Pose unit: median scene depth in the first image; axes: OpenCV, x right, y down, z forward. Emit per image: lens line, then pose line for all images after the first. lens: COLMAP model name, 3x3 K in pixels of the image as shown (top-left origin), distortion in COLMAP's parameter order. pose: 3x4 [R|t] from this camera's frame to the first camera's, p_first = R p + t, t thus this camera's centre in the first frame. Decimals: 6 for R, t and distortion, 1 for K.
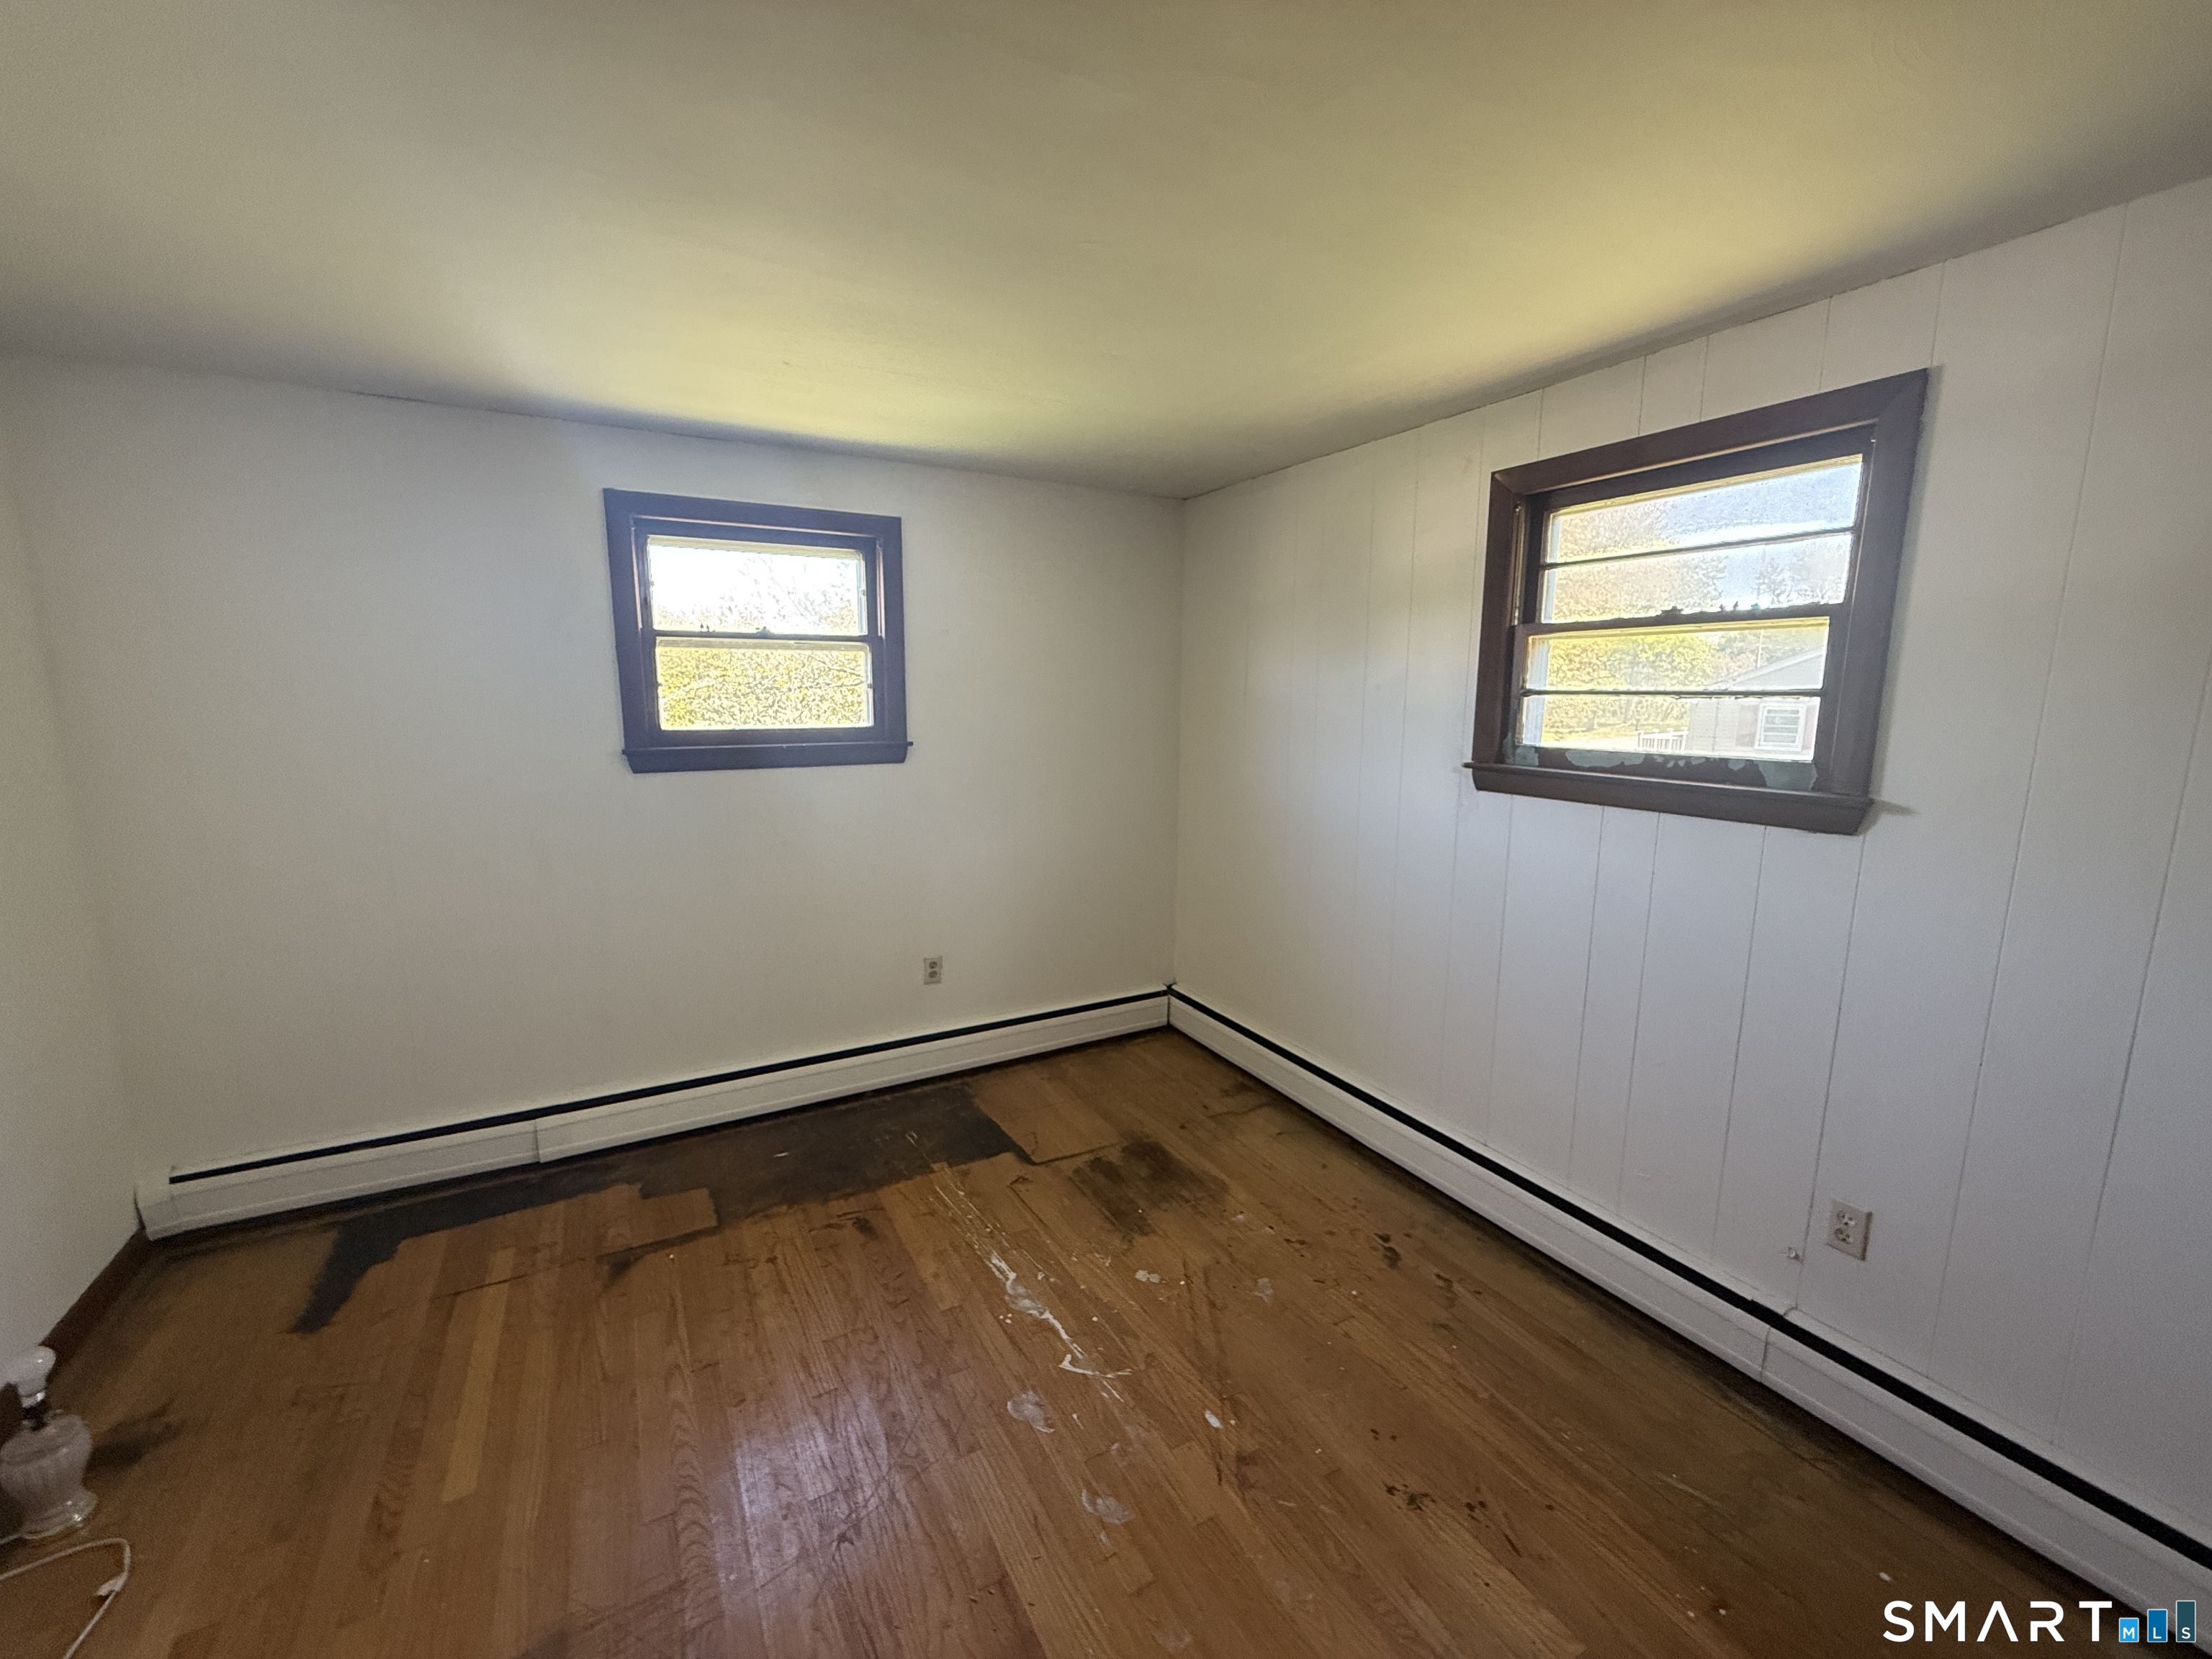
lens RADIAL K [[879.6, 0, 1101.3], [0, 879.6, 825.9], [0, 0, 1]] dist [-0.001055, -0.000272]
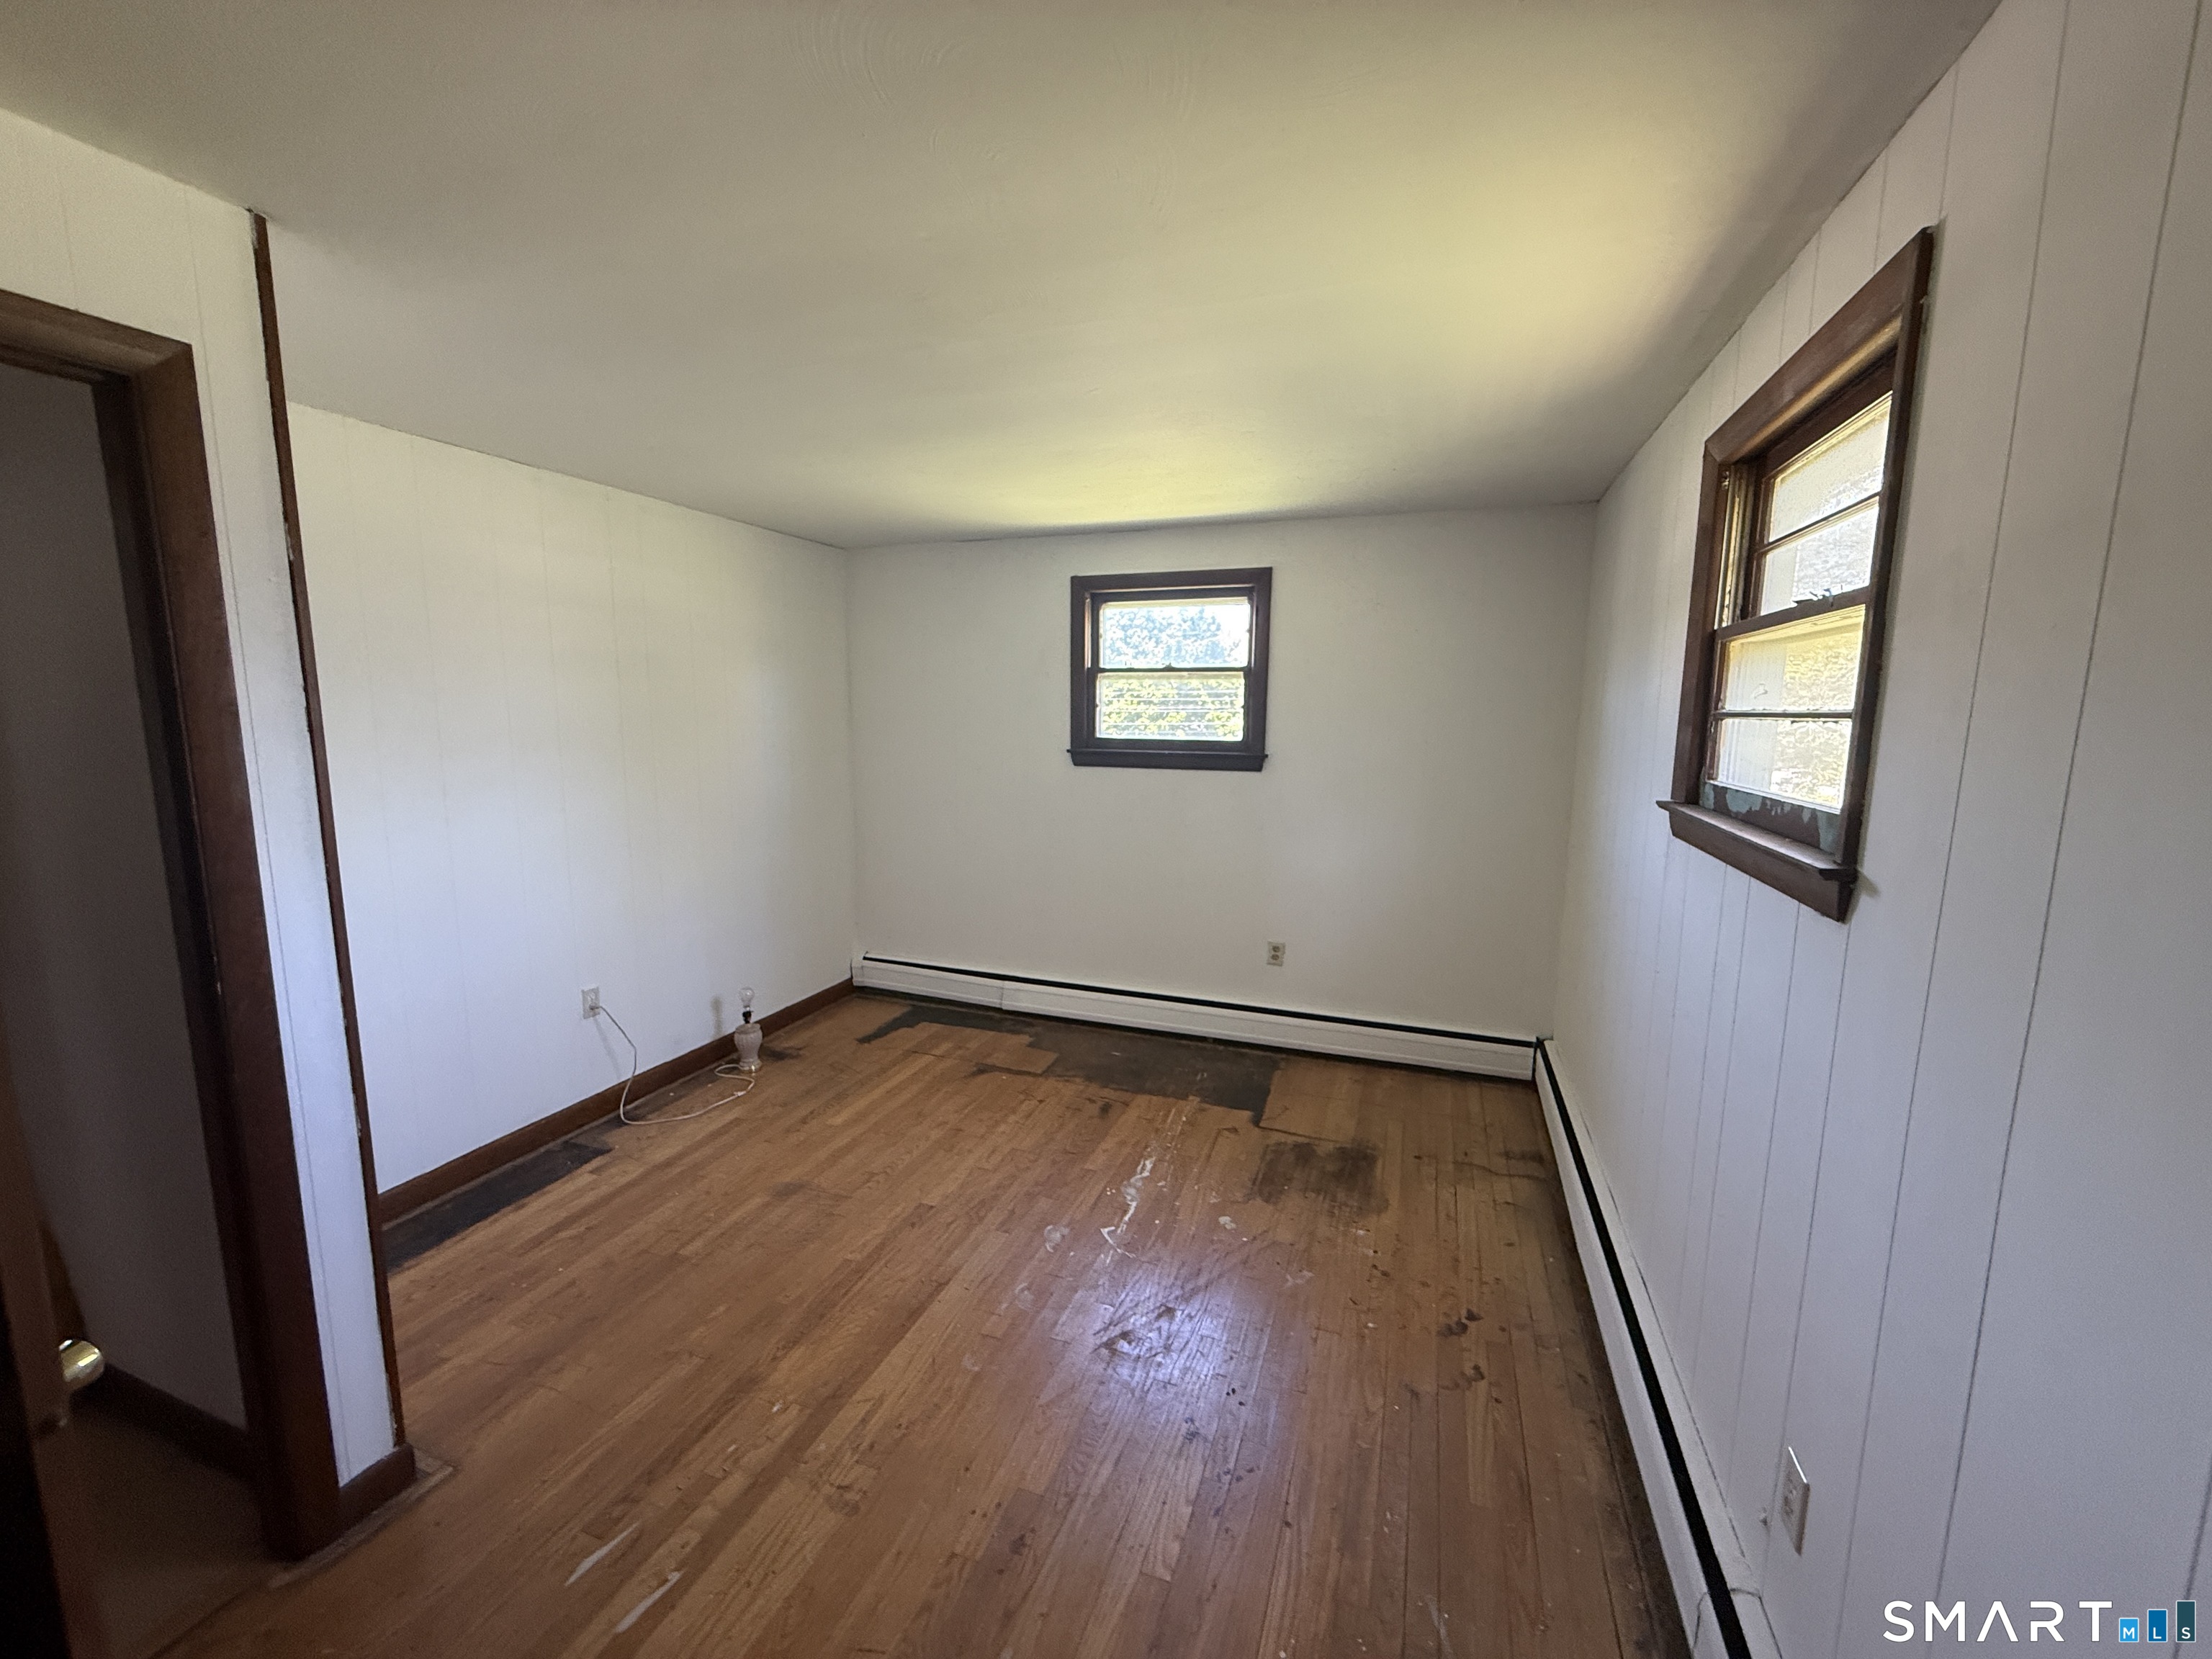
lens RADIAL K [[879.6, 0, 1101.3], [0, 879.6, 825.9], [0, 0, 1]] dist [-0.001055, -0.000272]
pose [[0.650920, 0.103059, -0.752118, 0.678498], [-0.123815, 0.991889, 0.028758, -0.008352], [0.748981, 0.074405, 0.658400, 0.081701]]
